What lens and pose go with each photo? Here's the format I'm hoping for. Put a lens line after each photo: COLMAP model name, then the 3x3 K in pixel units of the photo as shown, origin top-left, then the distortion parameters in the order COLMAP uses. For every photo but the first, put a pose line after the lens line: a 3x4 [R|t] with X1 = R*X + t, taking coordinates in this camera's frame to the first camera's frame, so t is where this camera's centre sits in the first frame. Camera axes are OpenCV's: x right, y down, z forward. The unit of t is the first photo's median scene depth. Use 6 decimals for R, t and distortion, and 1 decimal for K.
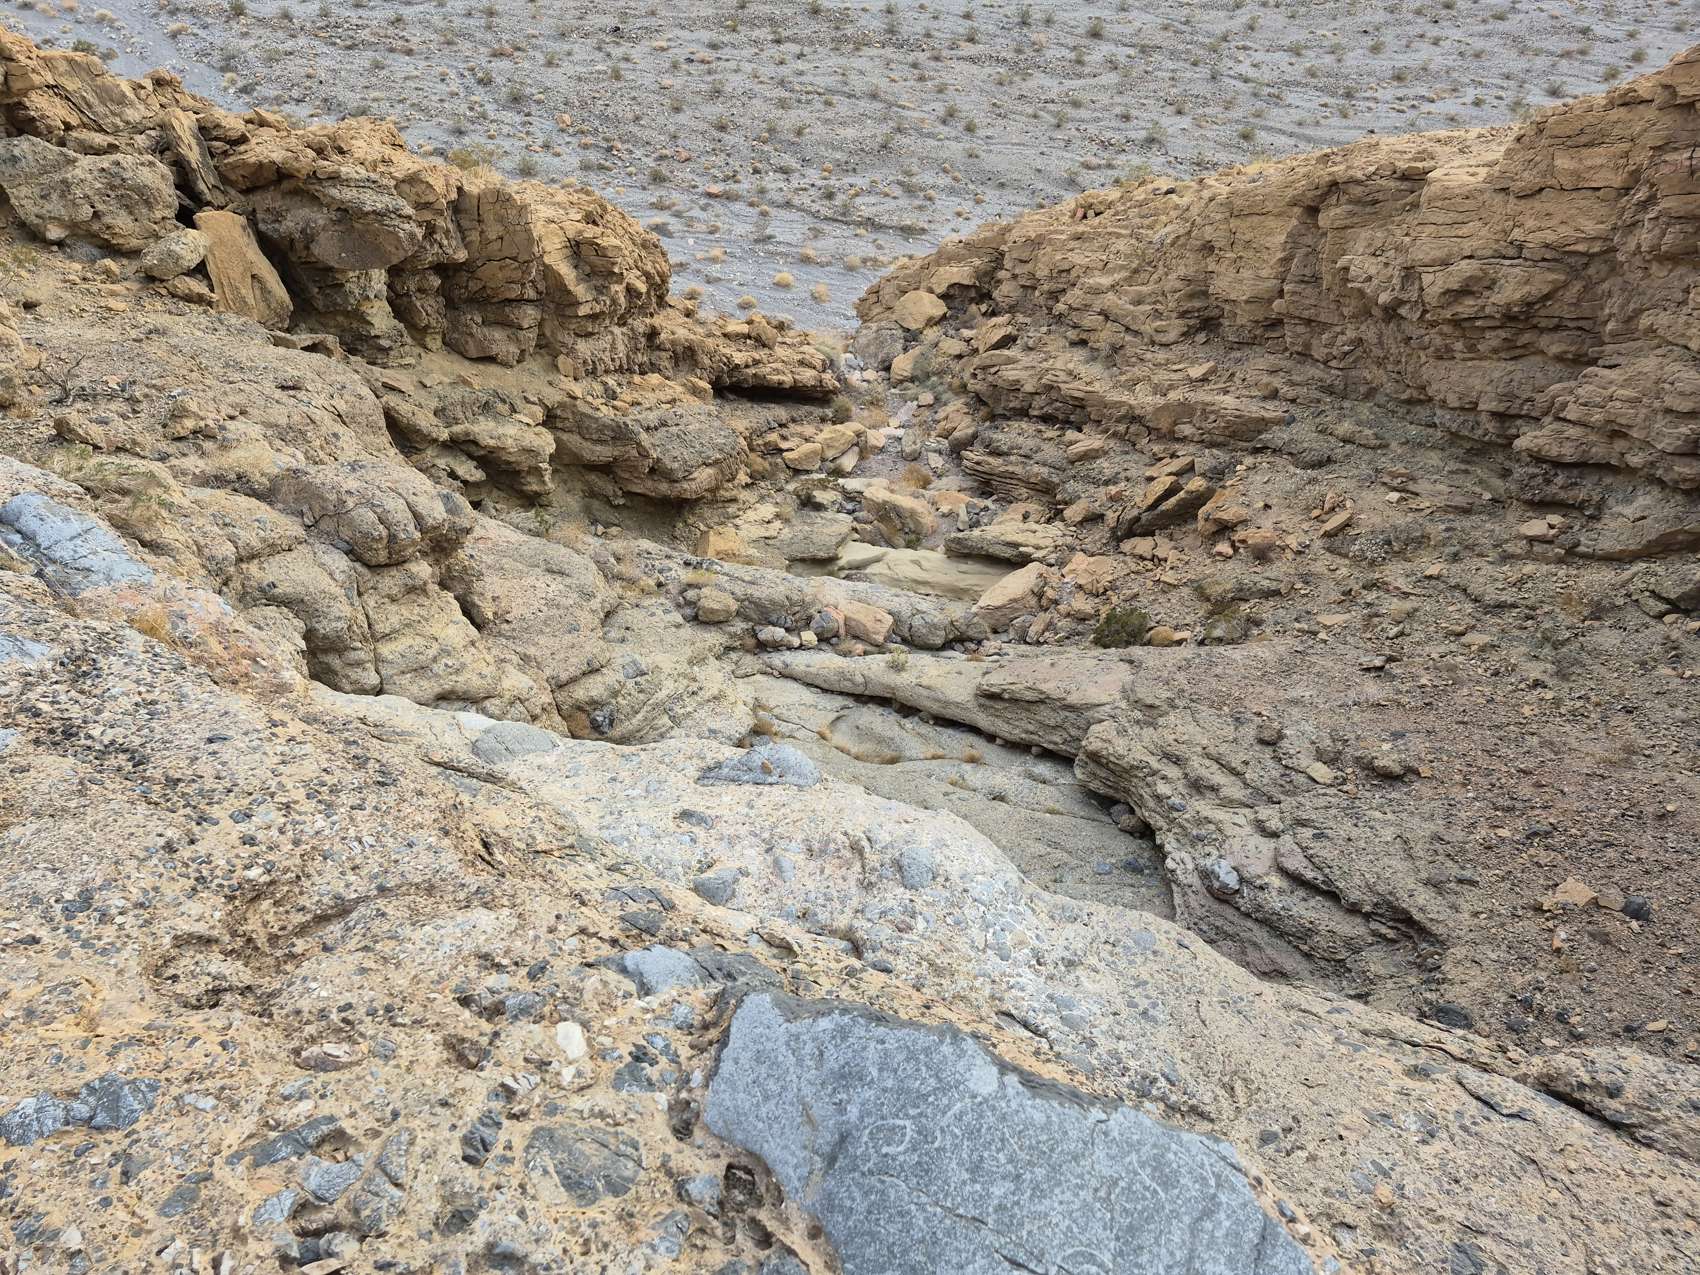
lens RADIAL K [[1142.6, 0, 843.1], [0, 1142.6, 612.5], [0, 0, 1]] dist [0.088391, -0.103741]
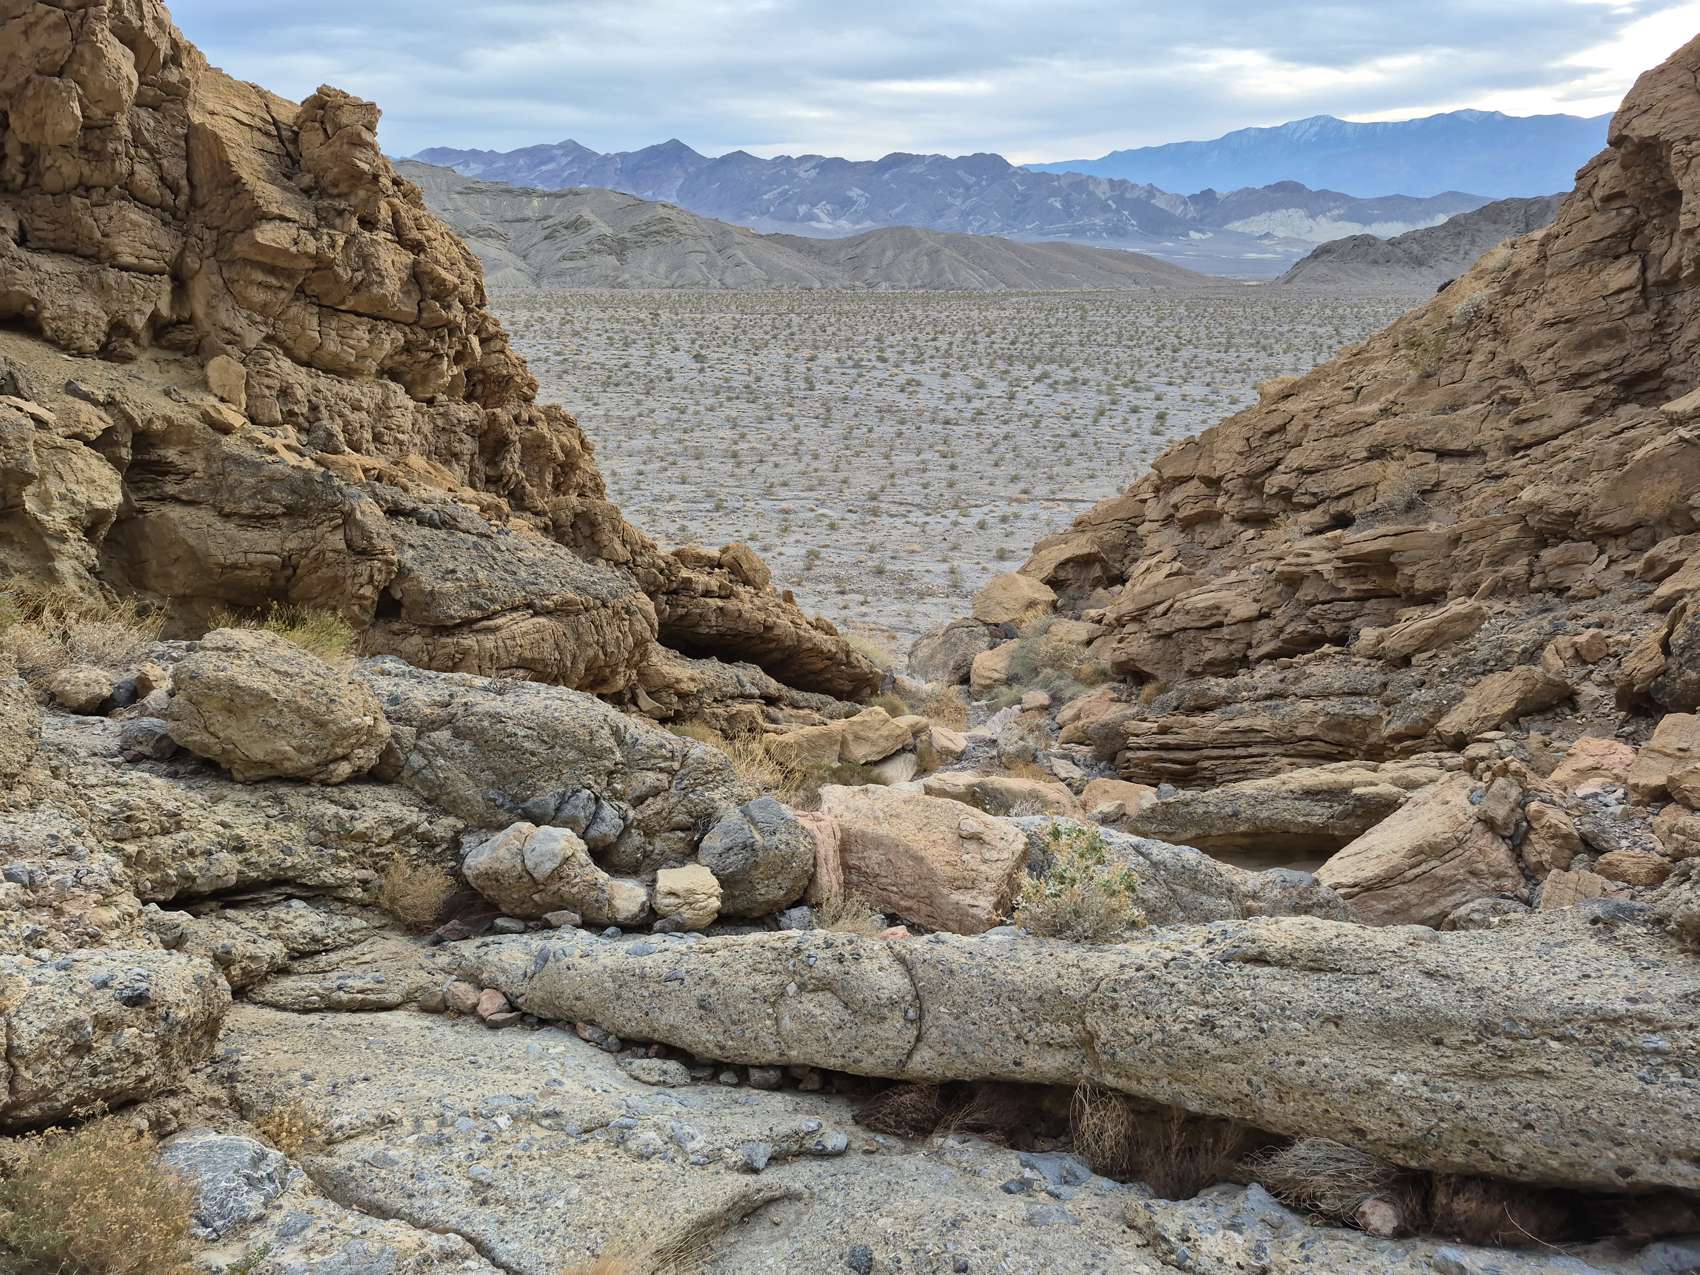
lens RADIAL K [[1133.4, 0, 876.0], [0, 1133.4, 640.3], [0, 0, 1]] dist [0.110200, -0.124128]
pose [[0.999415, -0.012379, -0.031879, 0.013511], [-0.004654, 0.874288, -0.485385, 0.068216], [0.033880, 0.485249, 0.873719, 0.553459]]
